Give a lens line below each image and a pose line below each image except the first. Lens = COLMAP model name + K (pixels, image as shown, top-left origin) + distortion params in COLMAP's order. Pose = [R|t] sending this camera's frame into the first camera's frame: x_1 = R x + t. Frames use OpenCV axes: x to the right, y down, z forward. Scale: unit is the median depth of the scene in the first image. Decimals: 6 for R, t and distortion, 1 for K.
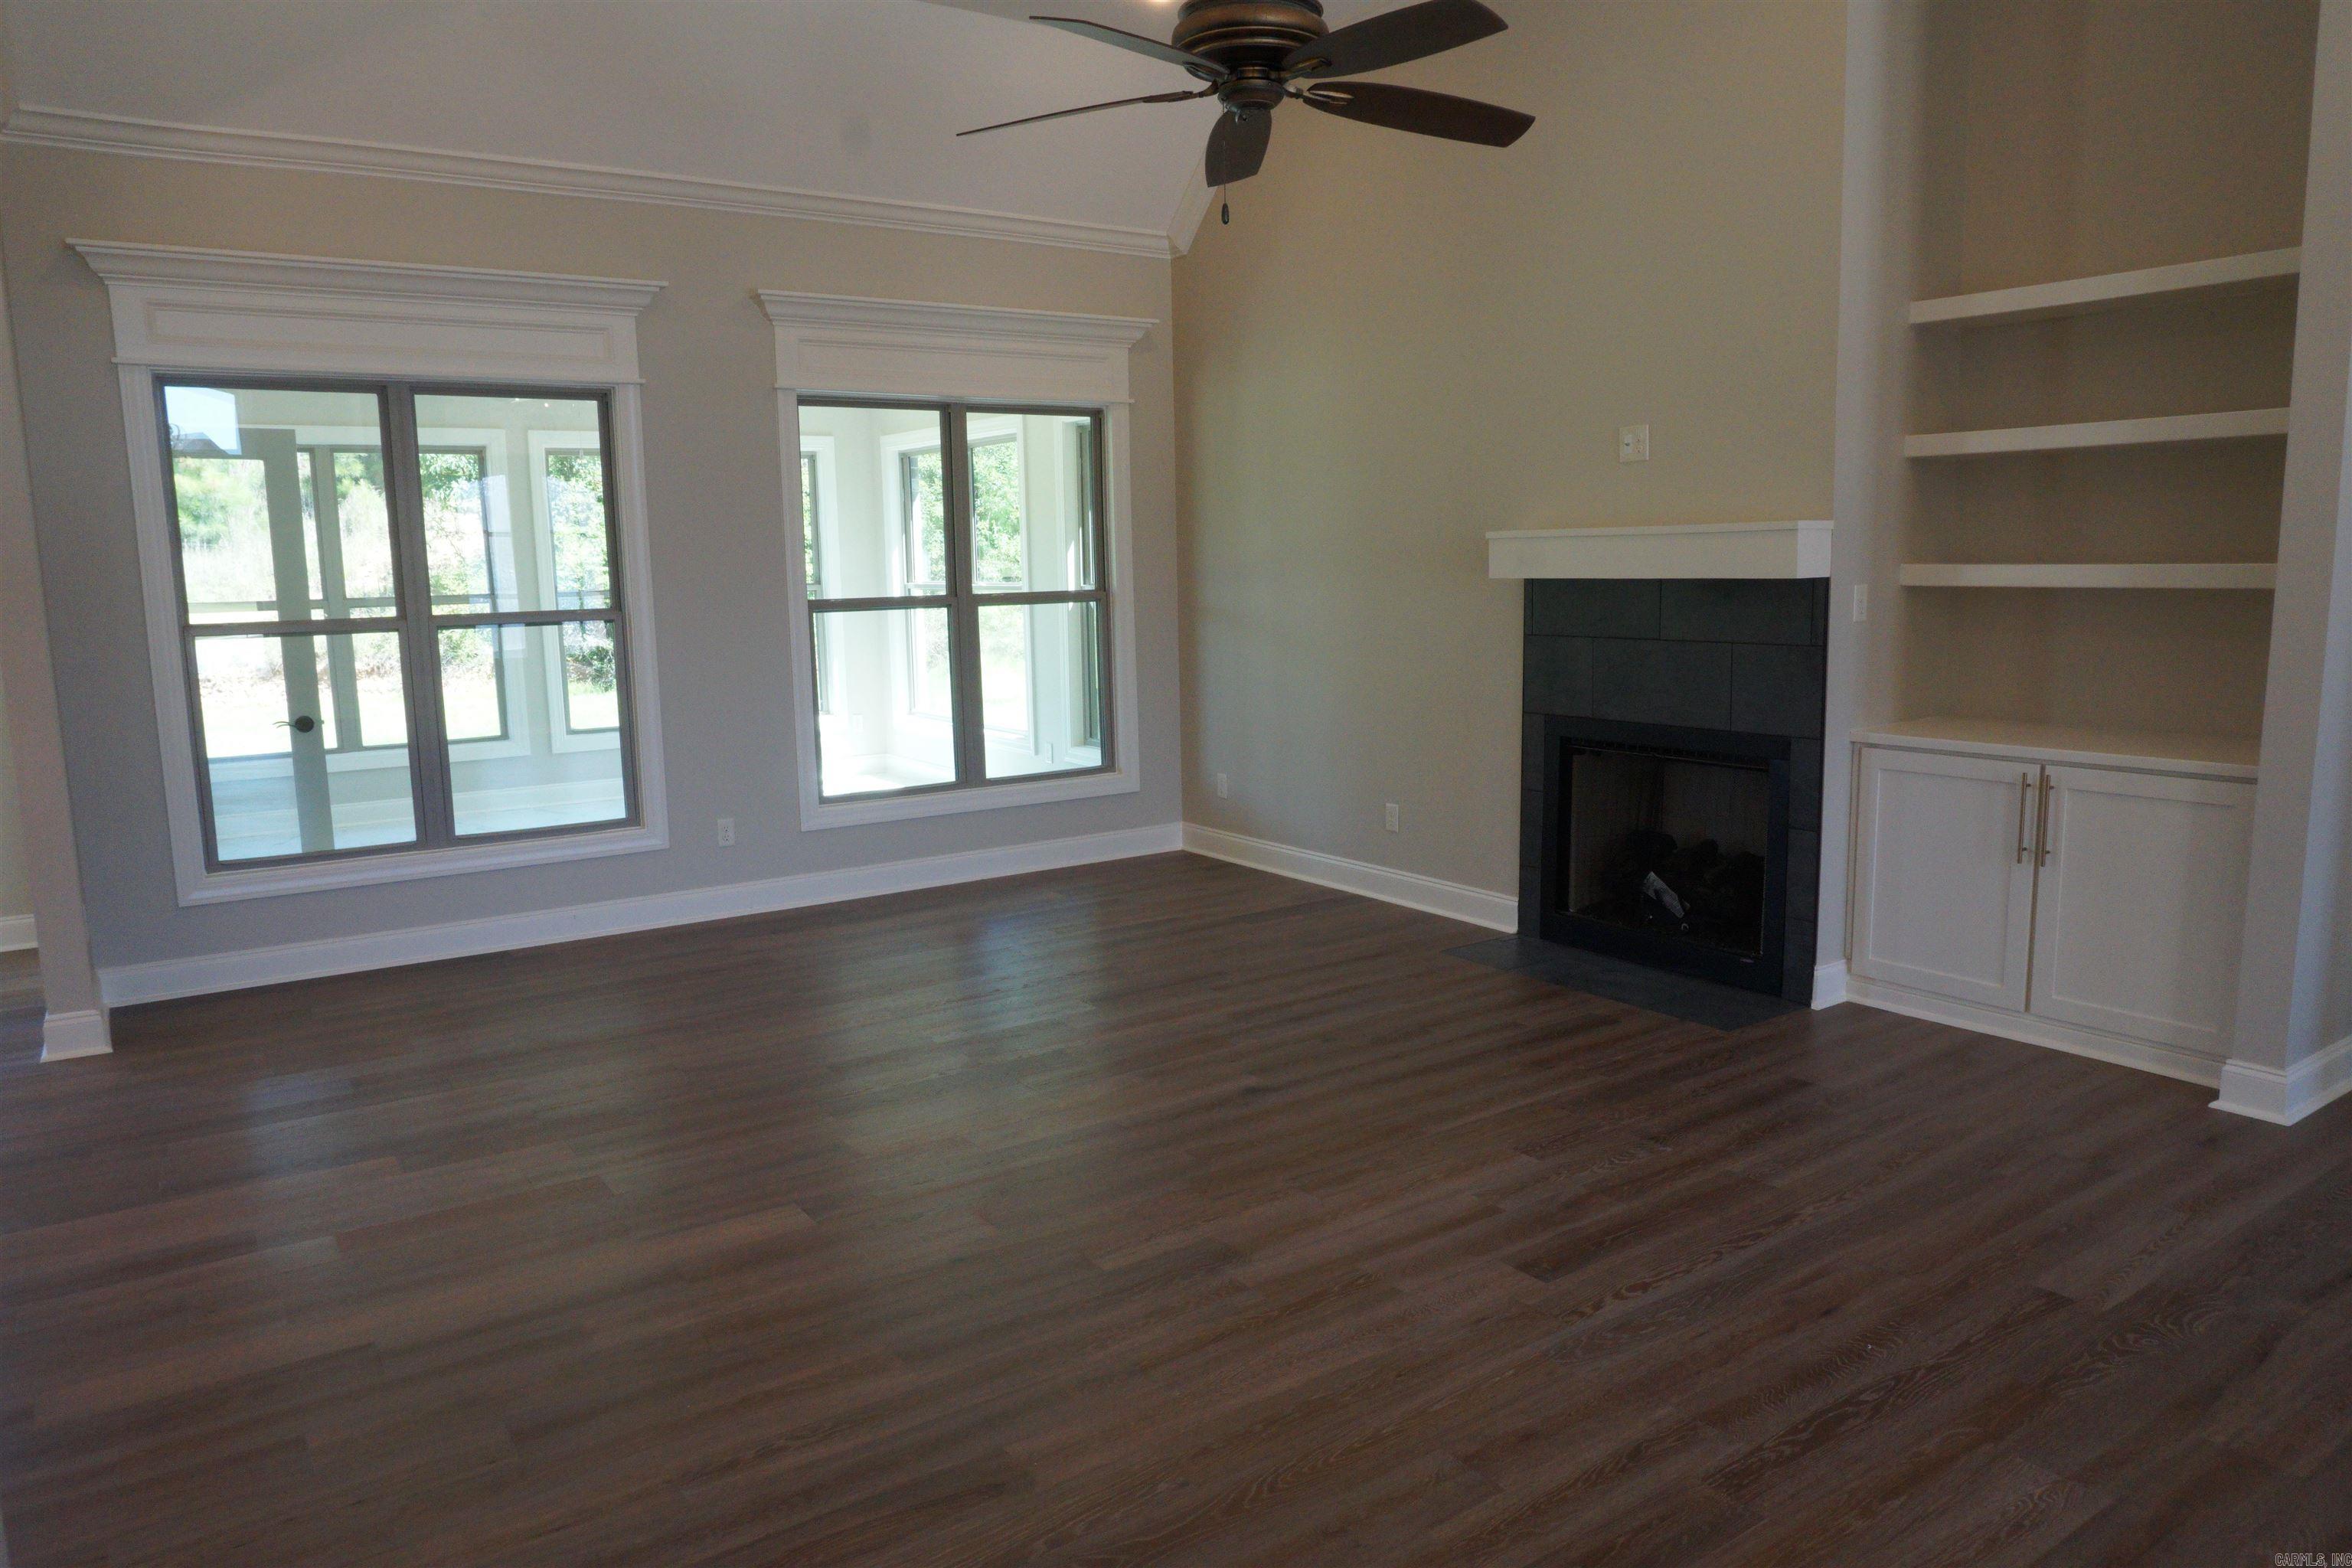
lens RADIAL K [[1570.9, 0, 1171.6], [0, 1570.9, 795.2], [0, 0, 1]] dist [-0.051672, 0.037306]
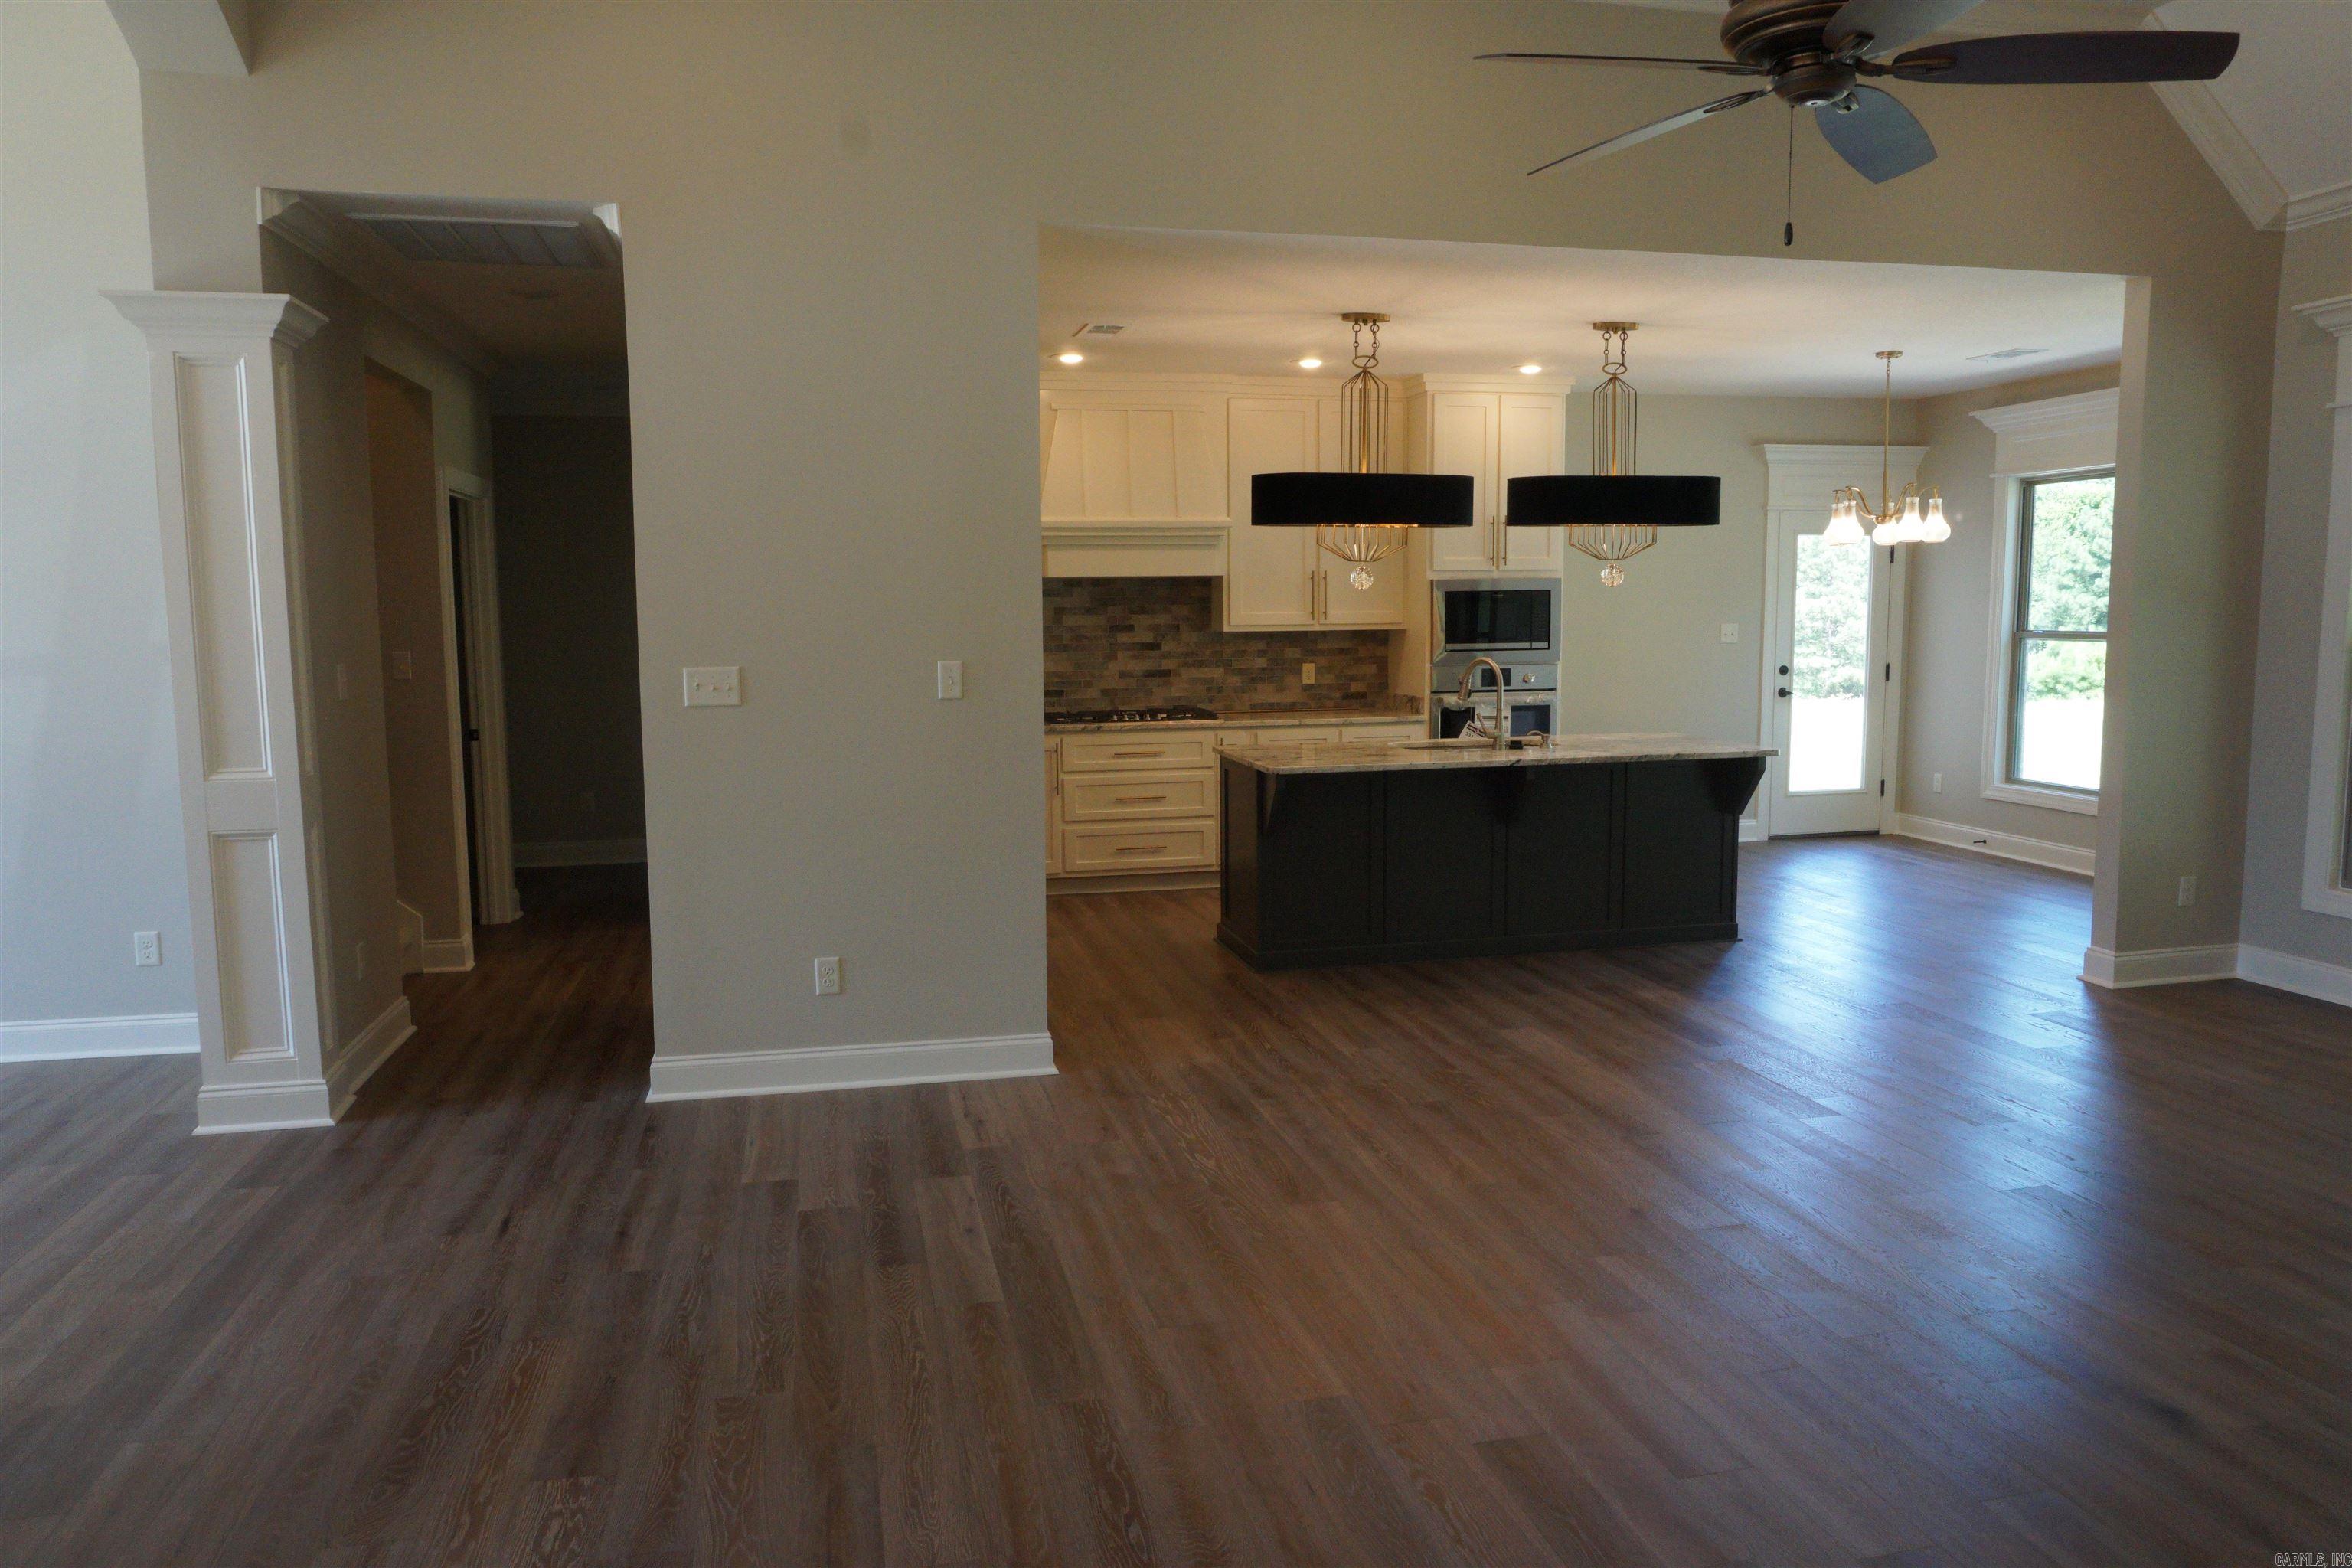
lens RADIAL K [[1570.9, 0, 1182.1], [0, 1570.9, 791.8], [0, 0, 1]] dist [-0.051672, 0.037306]
pose [[-0.370630, 0.131760, -0.919387, 0.672590], [-0.124344, 0.973936, 0.189704, -0.122235], [0.920420, 0.184630, -0.344586, 0.686675]]
